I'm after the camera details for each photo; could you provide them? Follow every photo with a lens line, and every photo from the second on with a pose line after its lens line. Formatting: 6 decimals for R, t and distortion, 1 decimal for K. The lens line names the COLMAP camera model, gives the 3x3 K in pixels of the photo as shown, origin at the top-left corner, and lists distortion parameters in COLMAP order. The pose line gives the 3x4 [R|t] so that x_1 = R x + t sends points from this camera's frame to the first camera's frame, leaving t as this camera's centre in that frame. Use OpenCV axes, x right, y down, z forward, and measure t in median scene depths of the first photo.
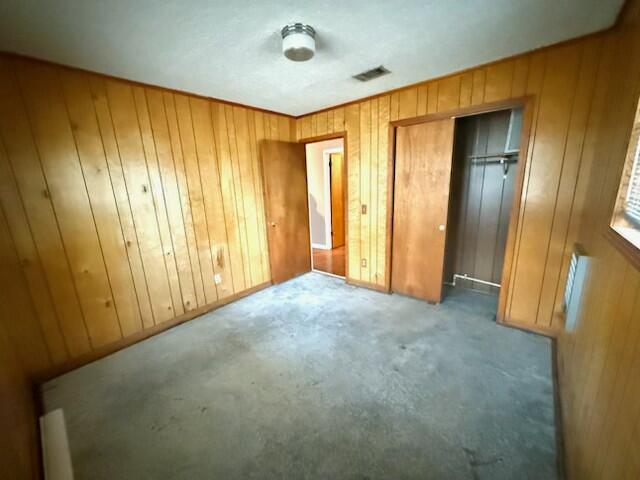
lens RADIAL K [[254.5, 0, 317.7], [0, 254.5, 241.2], [0, 0, 1]] dist [-0.000030, 0.000425]
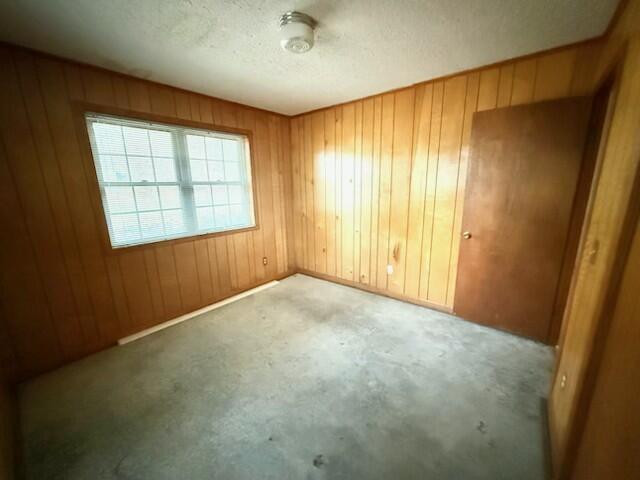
lens RADIAL K [[254.5, 0, 317.7], [0, 254.5, 241.2], [0, 0, 1]] dist [-0.000030, 0.000425]
pose [[0.023959, 0.267166, -0.963353, 0.634866], [-0.202702, 0.944912, 0.257010, -0.189728], [0.978947, 0.189116, 0.076794, 0.697496]]
